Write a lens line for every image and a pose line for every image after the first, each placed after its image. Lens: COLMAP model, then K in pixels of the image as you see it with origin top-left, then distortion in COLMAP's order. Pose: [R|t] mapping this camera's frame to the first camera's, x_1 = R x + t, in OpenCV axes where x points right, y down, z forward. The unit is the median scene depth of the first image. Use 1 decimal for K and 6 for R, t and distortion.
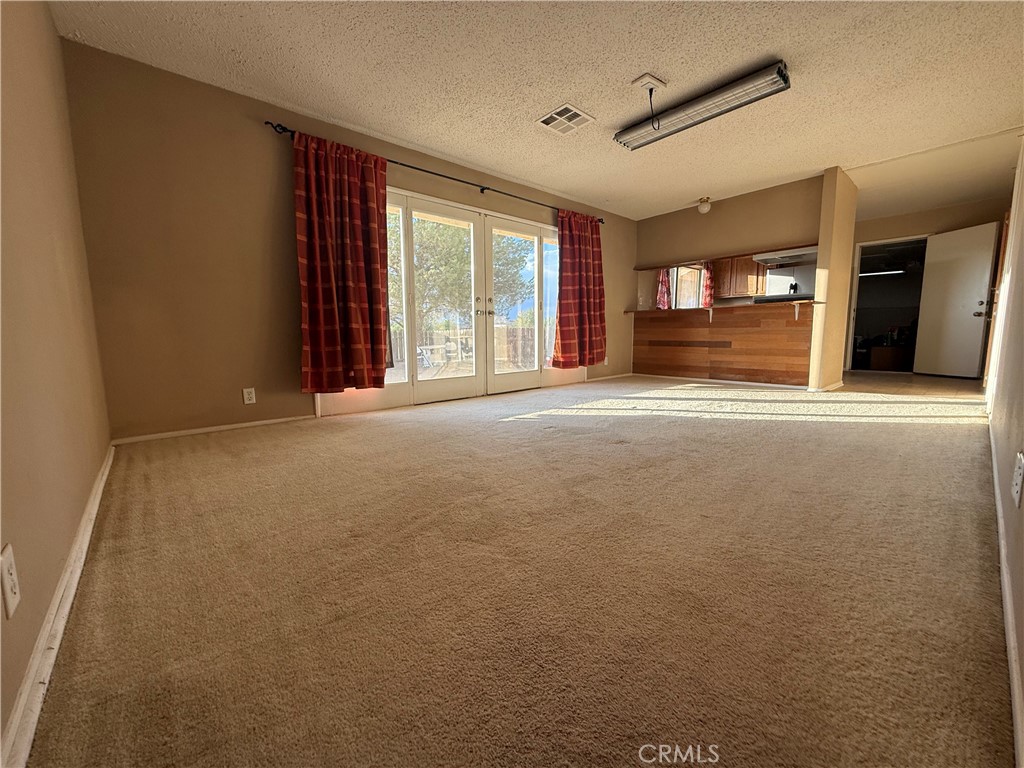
lens RADIAL K [[409.1, 0, 513.1], [0, 409.1, 383.4], [0, 0, 1]] dist [-0.000203, -0.000199]
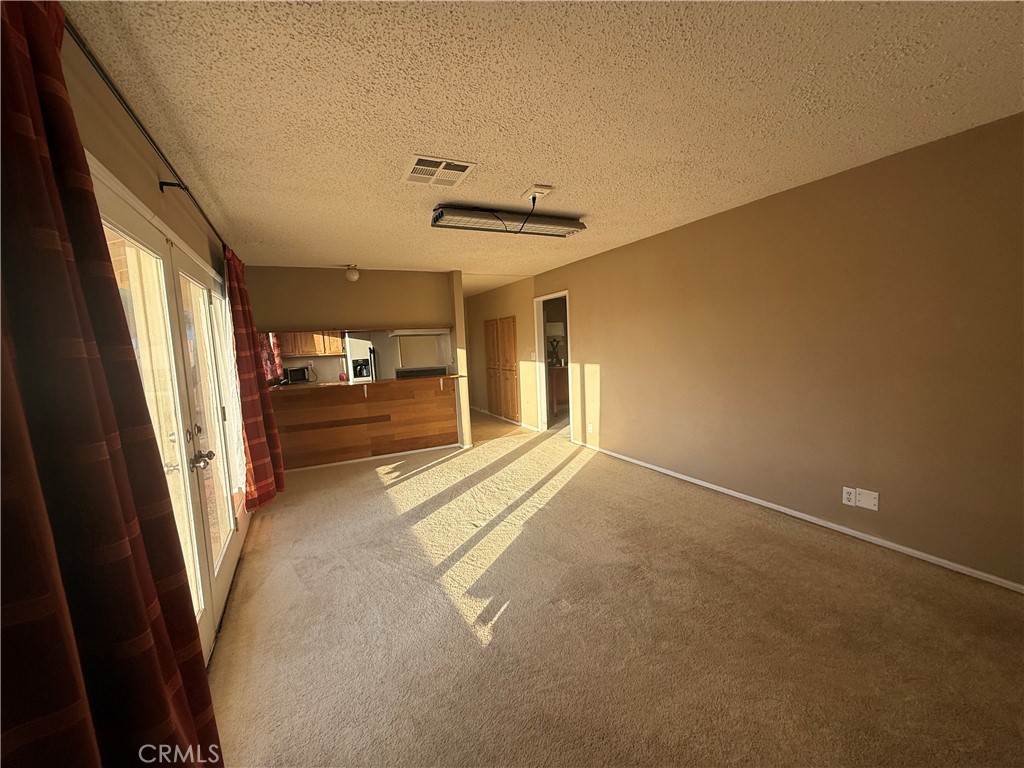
lens RADIAL K [[409.1, 0, 510.6], [0, 409.1, 384.7], [0, 0, 1]] dist [-0.000203, -0.000199]
pose [[0.260701, -0.098634, 0.960368, -0.336790], [0.155816, 0.986024, 0.058971, -0.190782], [-0.952762, 0.134267, 0.272427, 0.456932]]
